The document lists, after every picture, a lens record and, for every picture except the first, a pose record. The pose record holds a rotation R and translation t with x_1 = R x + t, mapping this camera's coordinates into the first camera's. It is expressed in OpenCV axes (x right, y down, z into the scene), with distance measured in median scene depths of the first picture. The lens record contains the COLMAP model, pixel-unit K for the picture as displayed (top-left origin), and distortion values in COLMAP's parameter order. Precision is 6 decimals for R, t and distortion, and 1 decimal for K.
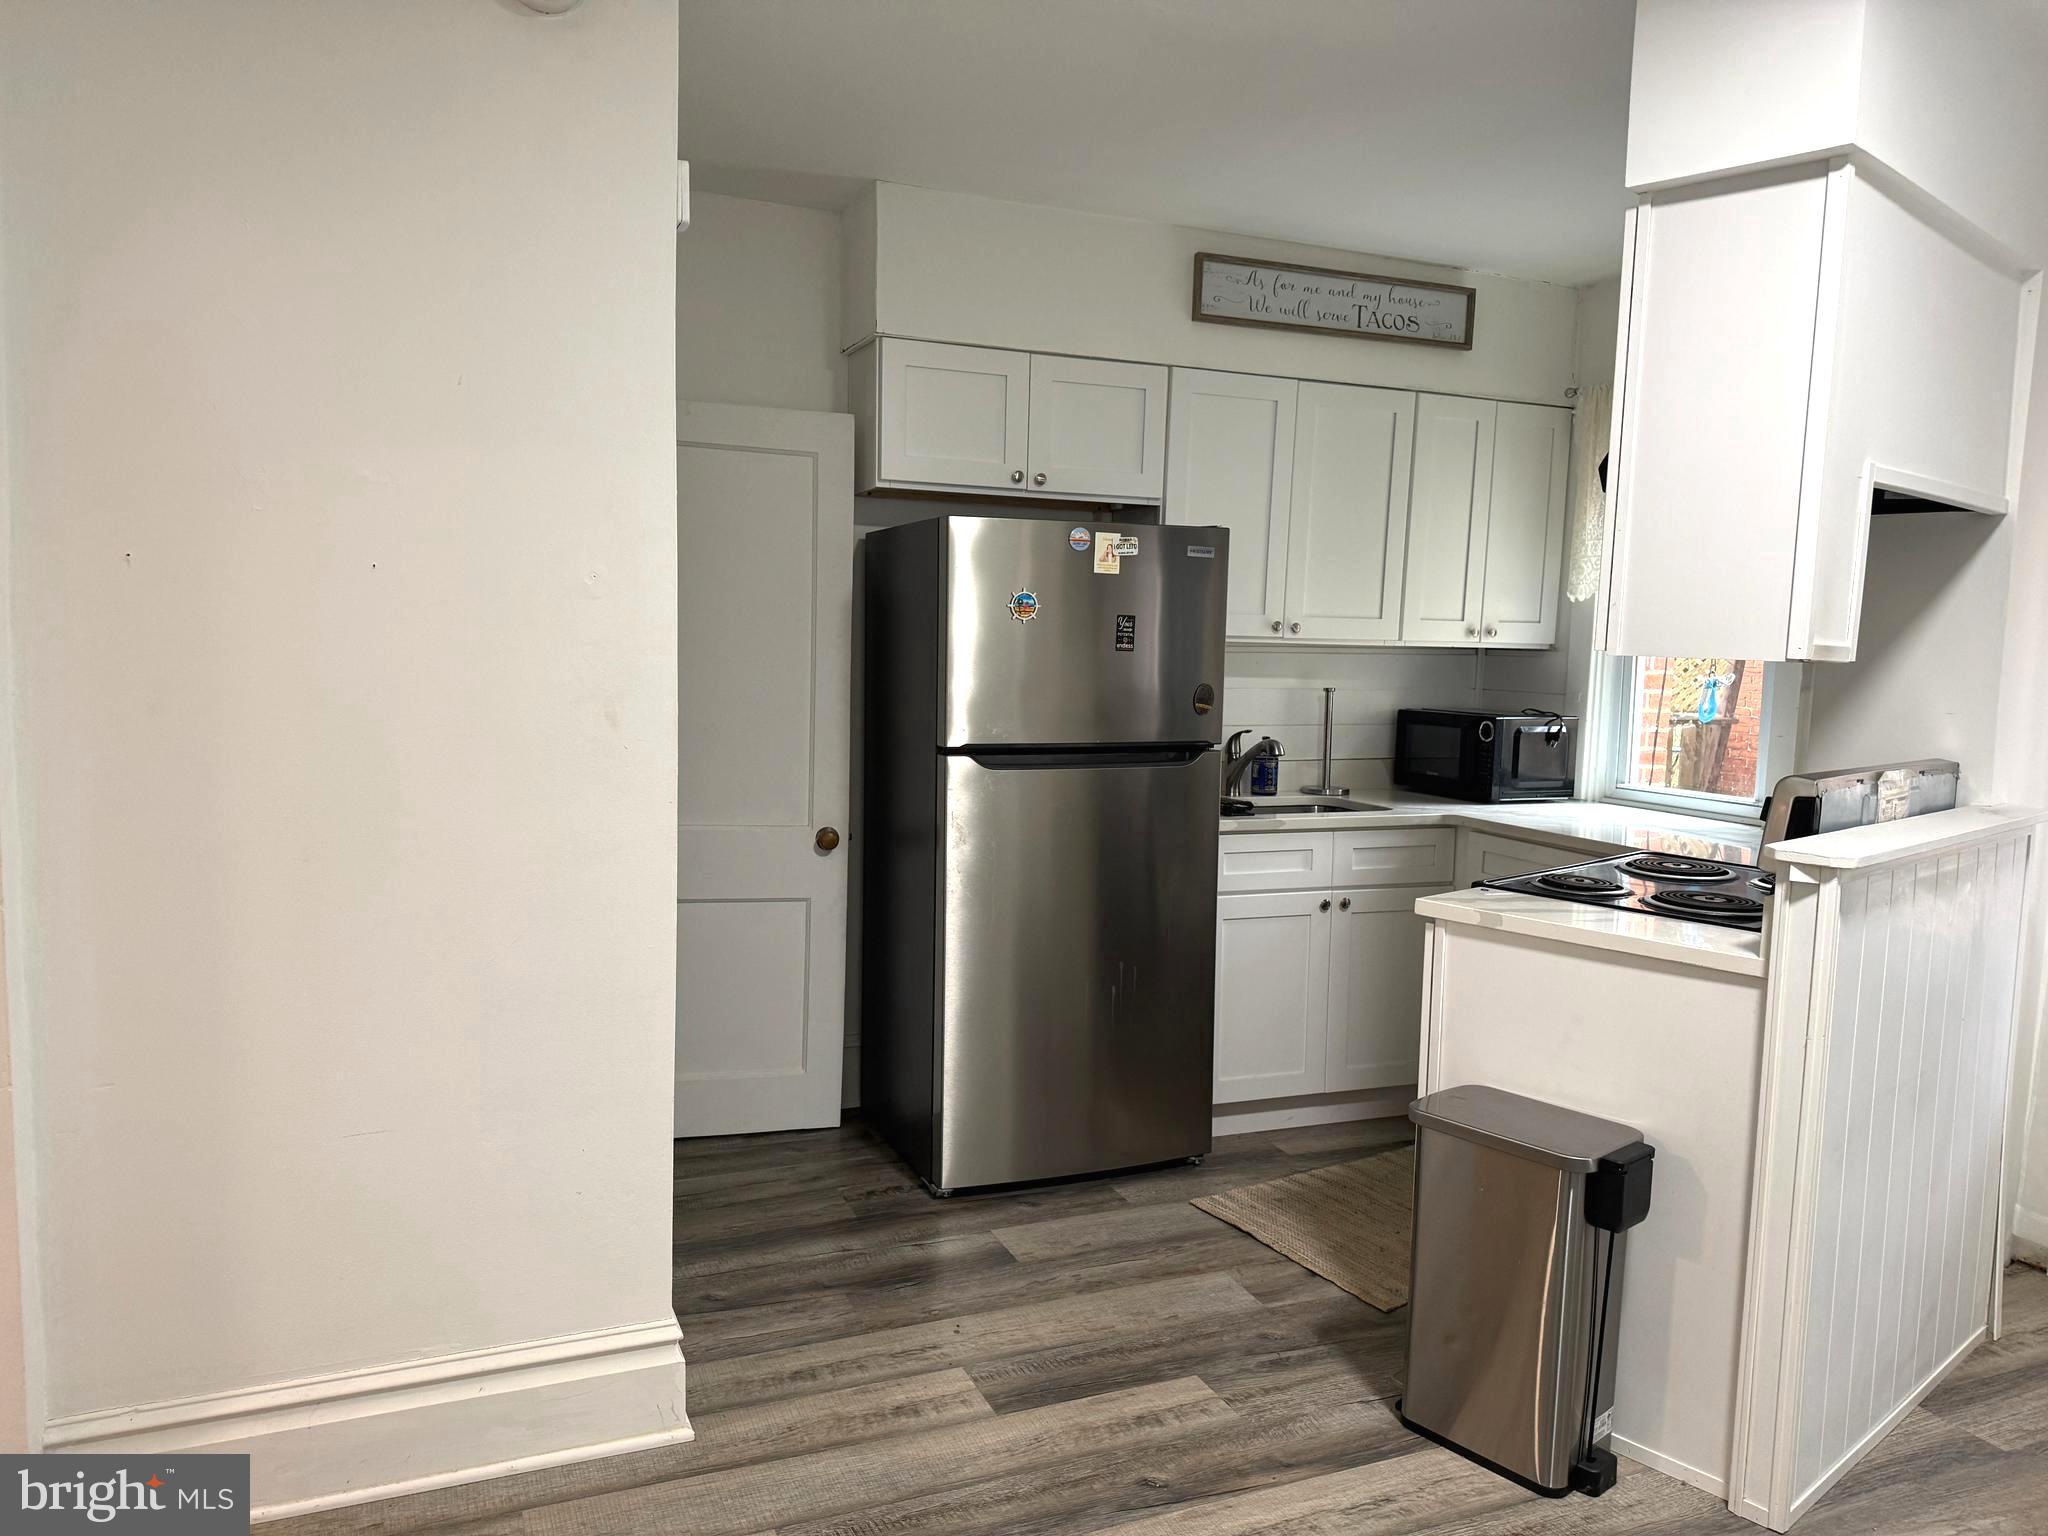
lens RADIAL K [[1458.9, 0, 1019.9], [0, 1458.9, 776.6], [0, 0, 1]] dist [0.072856, -0.079417]
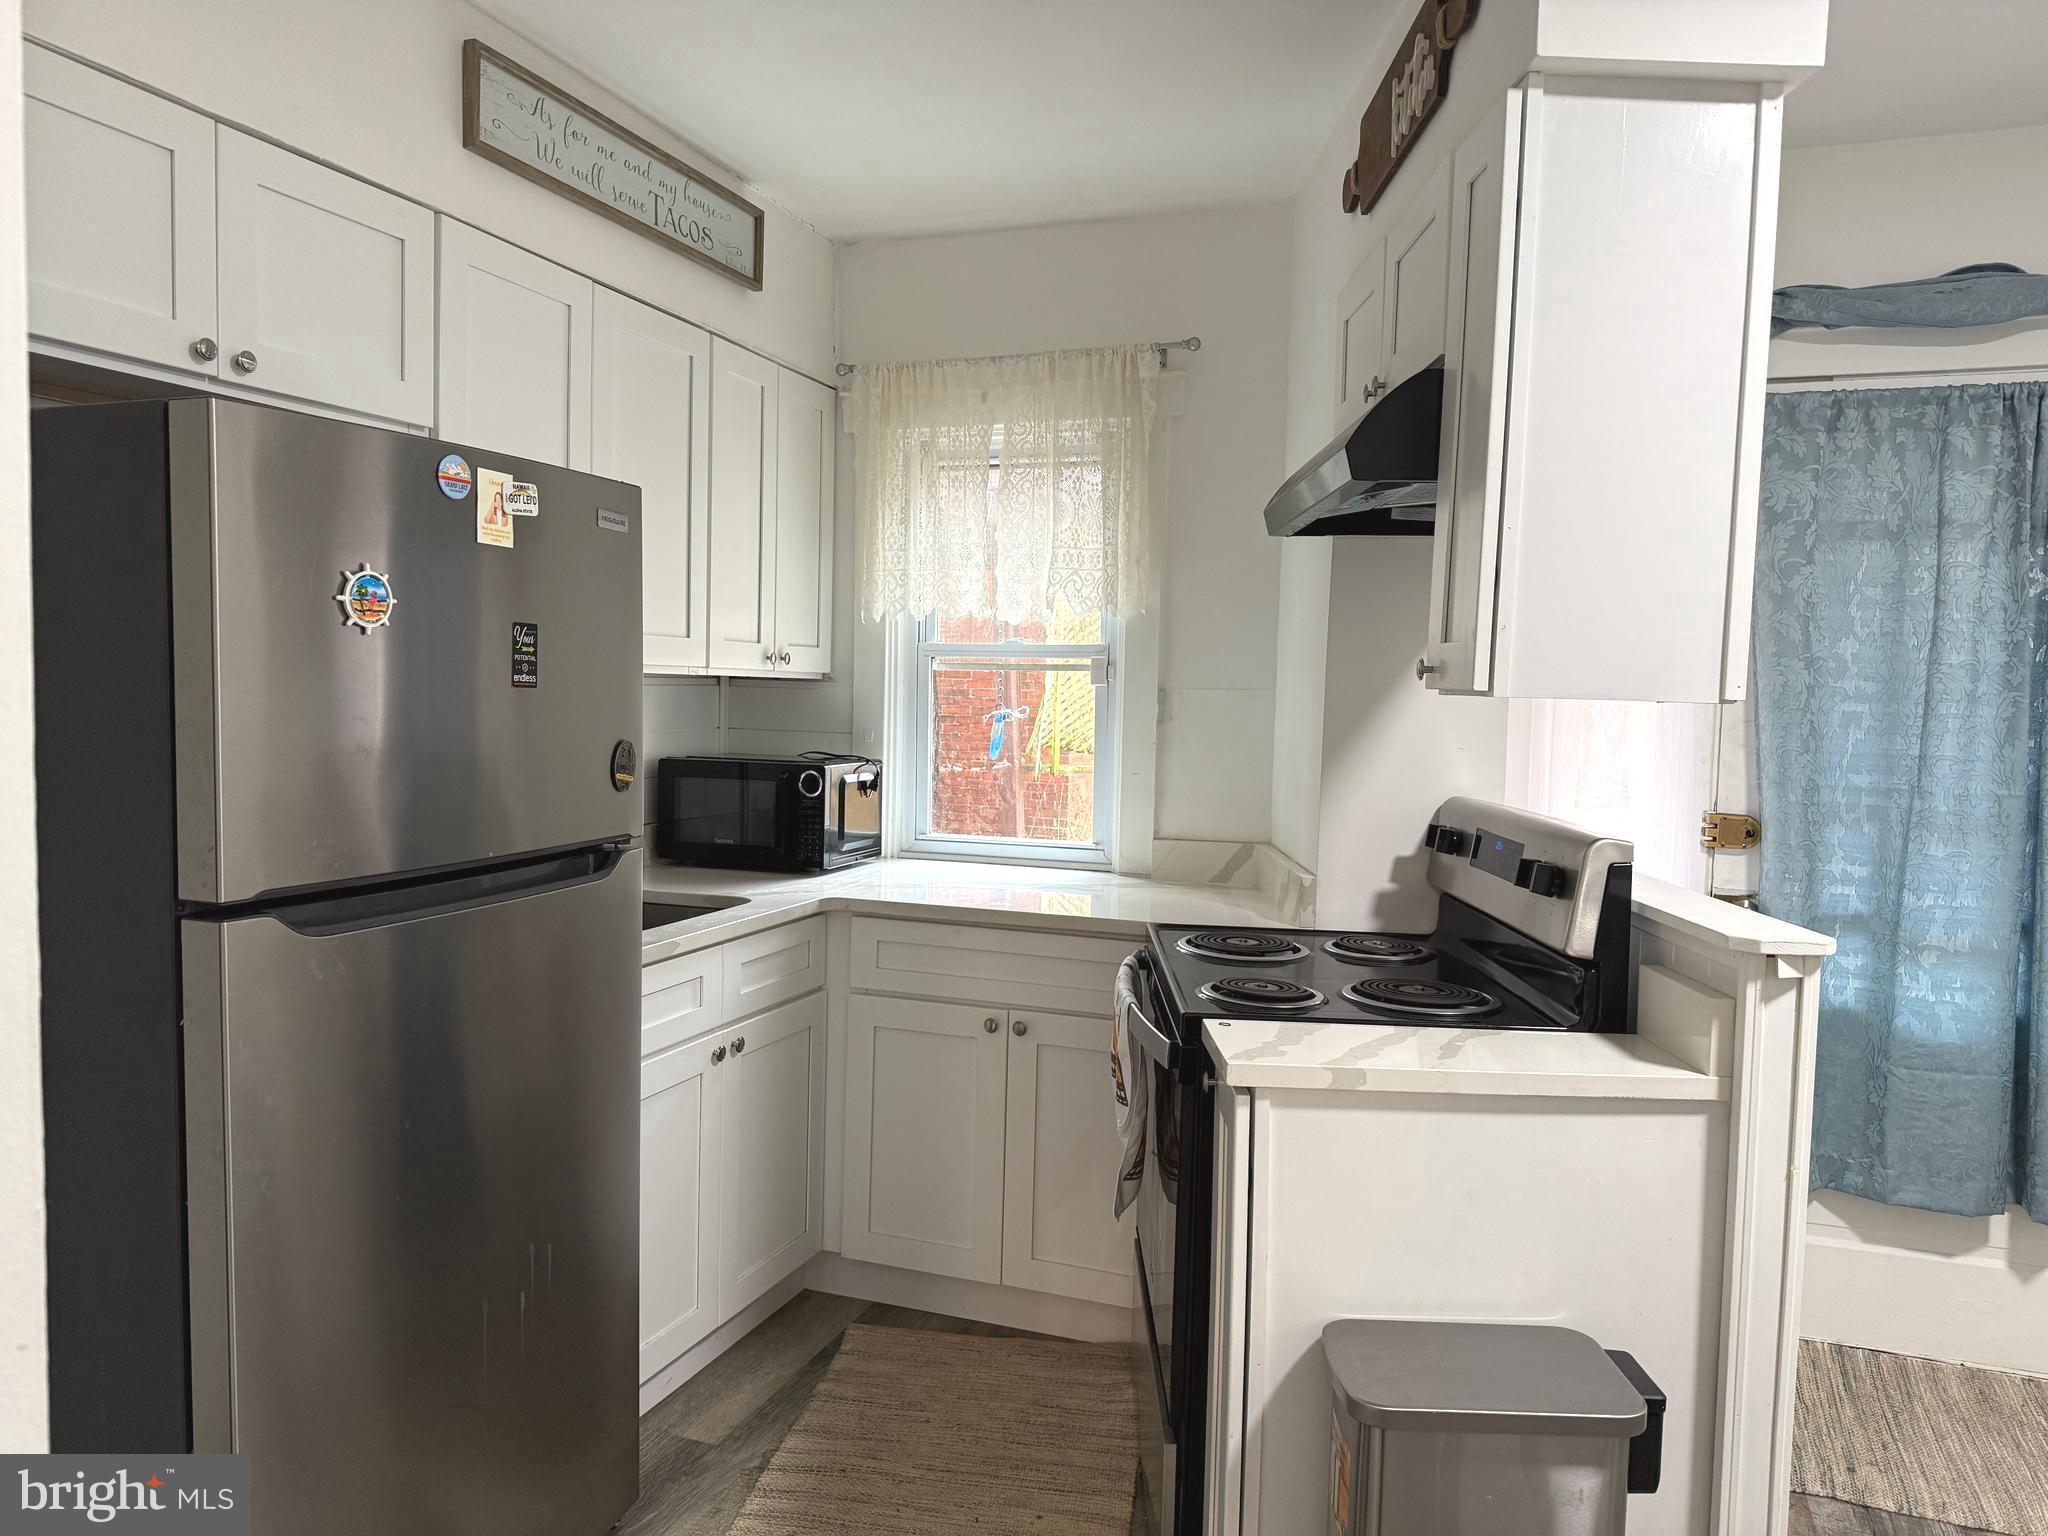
lens RADIAL K [[1443.6, 0, 1024.0], [0, 1443.6, 768.0], [0, 0, 1]] dist [0.070537, -0.103579]
pose [[0.687204, -0.050875, 0.724681, -0.239409], [0.065609, 0.997815, 0.007834, -0.055621], [-0.723496, 0.042162, 0.689040, 0.570319]]
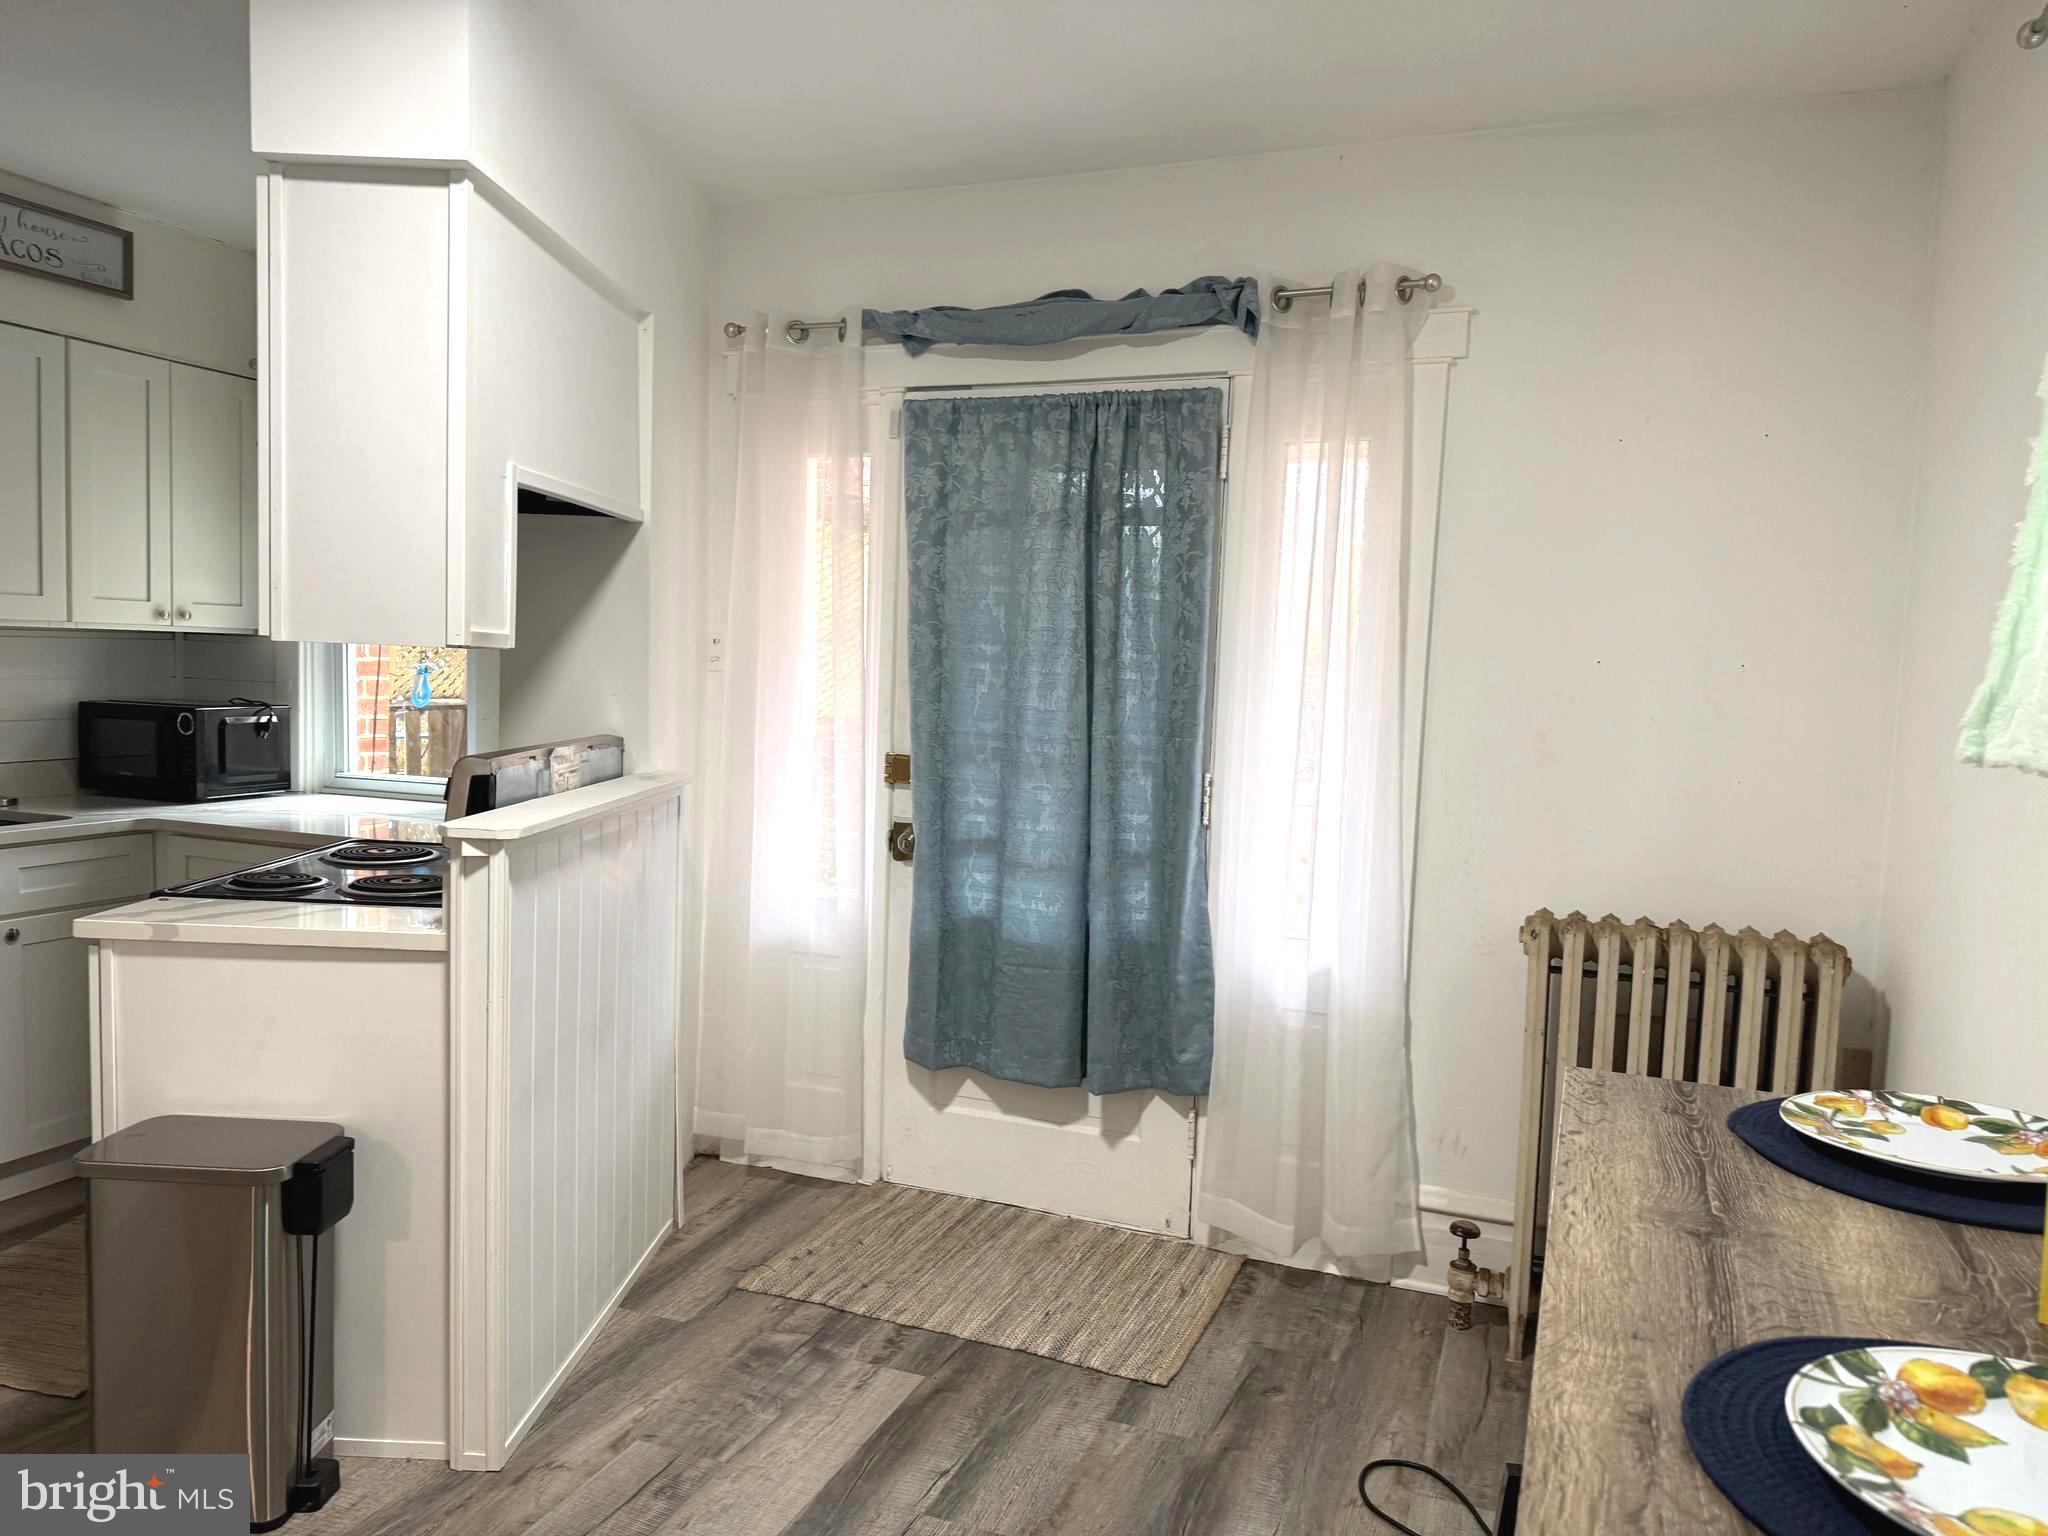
lens RADIAL K [[1448.5, 0, 1024.0], [0, 1448.5, 768.0], [0, 0, 1]] dist [0.066002, -0.065892]
pose [[0.703560, -0.058328, 0.708238, 0.054081], [0.056219, 0.998071, 0.026350, 0.002440], [-0.708408, 0.021278, 0.705482, -0.013785]]
